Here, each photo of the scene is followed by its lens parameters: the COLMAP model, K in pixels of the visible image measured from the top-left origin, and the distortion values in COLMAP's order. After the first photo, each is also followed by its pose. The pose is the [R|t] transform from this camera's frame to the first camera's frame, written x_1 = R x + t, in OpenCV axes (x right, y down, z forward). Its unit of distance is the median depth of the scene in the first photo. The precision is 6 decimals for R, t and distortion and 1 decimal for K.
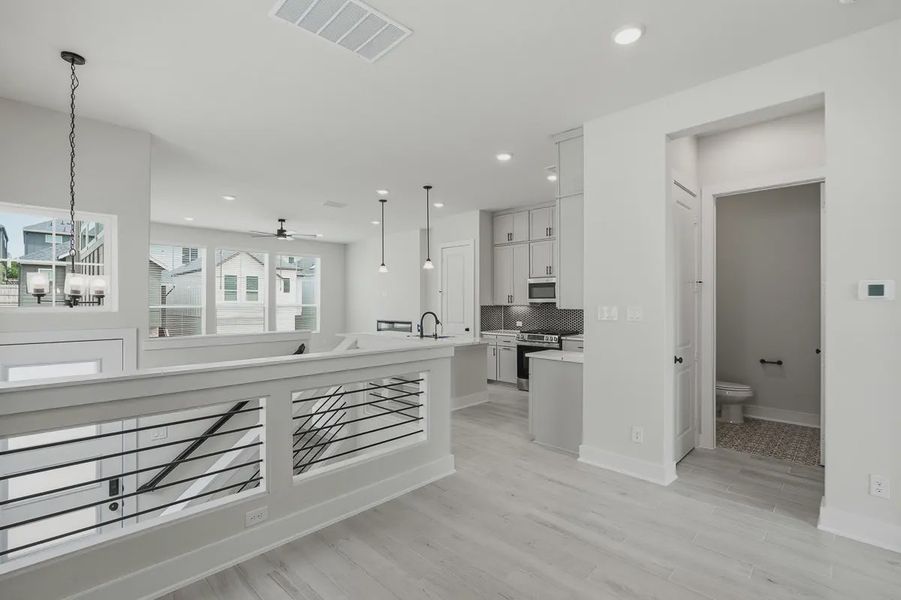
lens RADIAL K [[414.1, 0, 450.9], [0, 414.1, 302.7], [0, 0, 1]] dist [-0.010930, 0.000538]
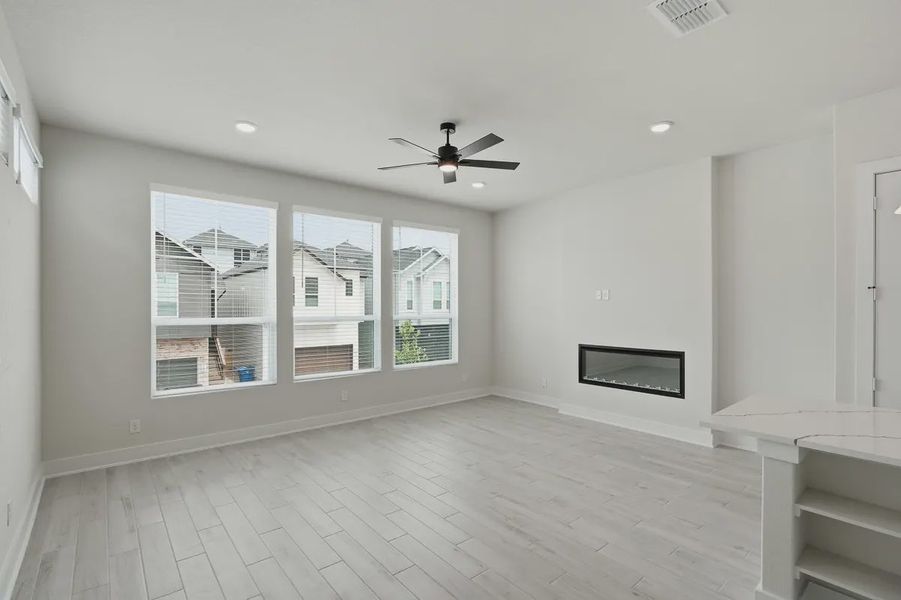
lens RADIAL K [[414.1, 0, 450.9], [0, 414.1, 302.7], [0, 0, 1]] dist [-0.010930, 0.000538]
pose [[0.995574, -0.003088, -0.093930, -0.412276], [0.002212, 0.999953, -0.009434, -0.010836], [0.093955, 0.009184, 0.995534, 0.639703]]
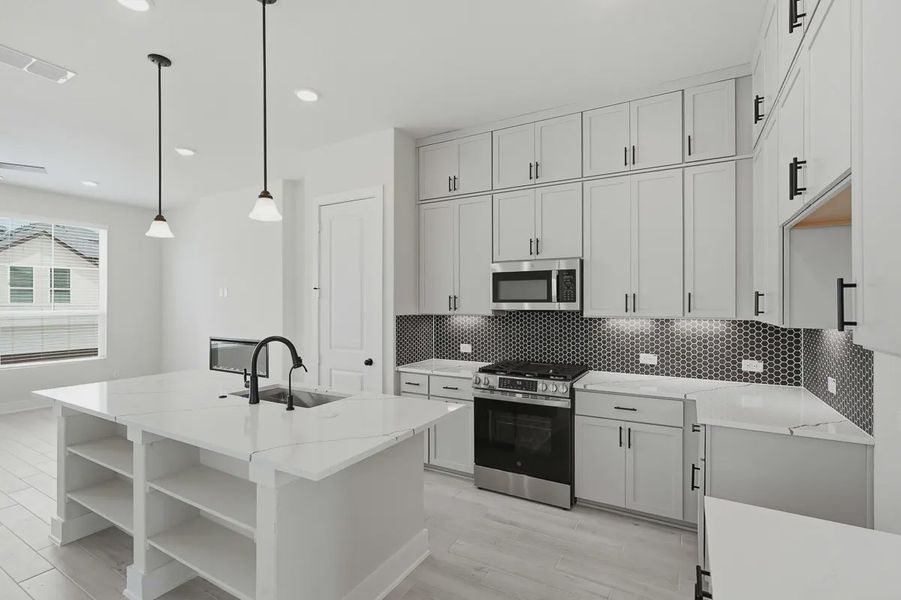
lens RADIAL K [[414.1, 0, 450.9], [0, 414.1, 302.7], [0, 0, 1]] dist [-0.010930, 0.000538]
pose [[0.968773, 0.000931, 0.247947, 0.010852], [0.000021, 0.999993, -0.003840, -0.007196], [-0.247949, 0.003726, 0.968766, 0.492384]]
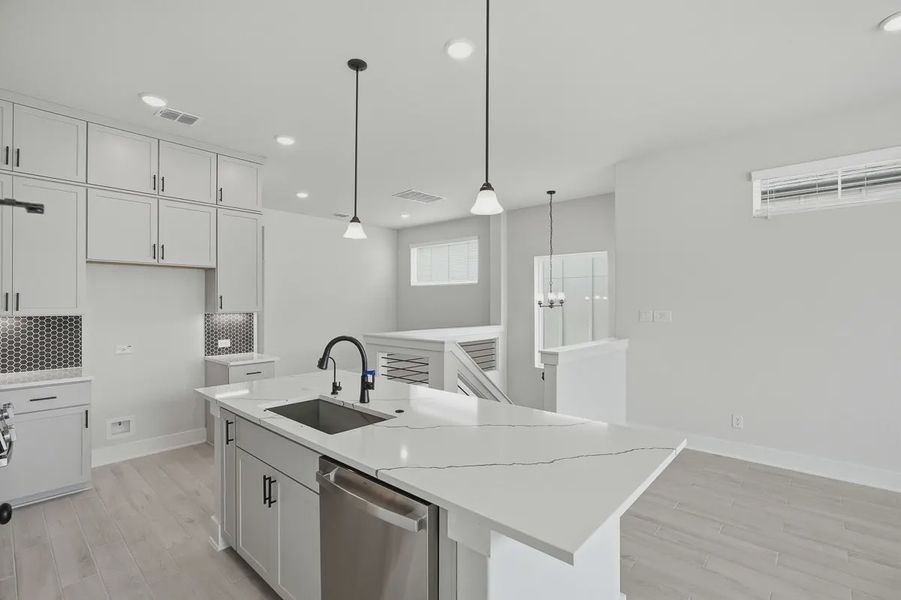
lens RADIAL K [[414.1, 0, 450.9], [0, 414.1, 302.7], [0, 0, 1]] dist [-0.010930, 0.000538]
pose [[-0.999241, -0.001039, -0.038951, -0.114894], [-0.001161, 0.999995, 0.003092, -0.008414], [0.038947, 0.003135, -0.999236, 1.179489]]
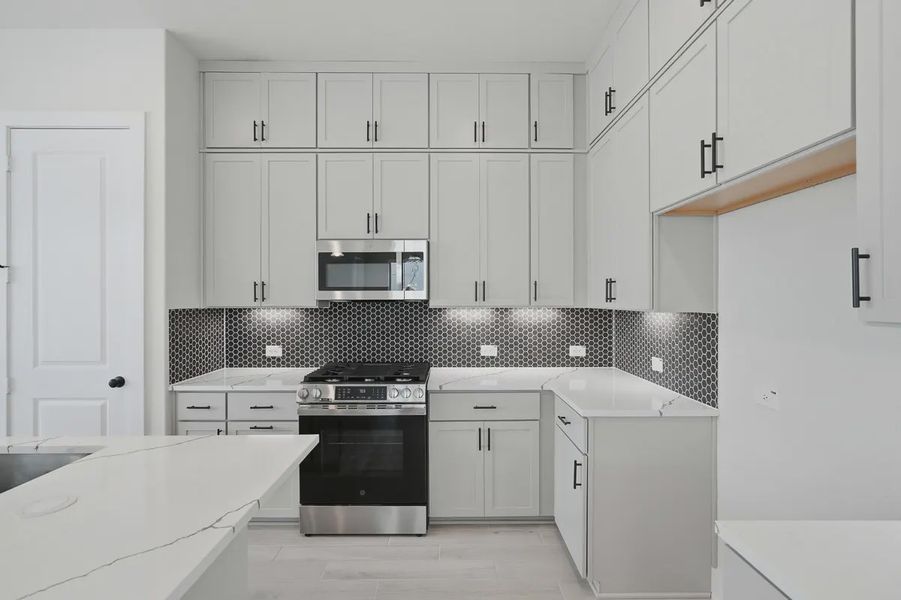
lens RADIAL K [[417.9, 0, 449.6], [0, 417.9, 298.9], [0, 0, 1]] dist [-0.015980, 0.008411]
pose [[0.715348, -0.000351, 0.698768, -0.002730], [0.002898, 0.999993, -0.002464, -0.000548], [-0.698762, 0.003788, 0.715344, 0.593455]]
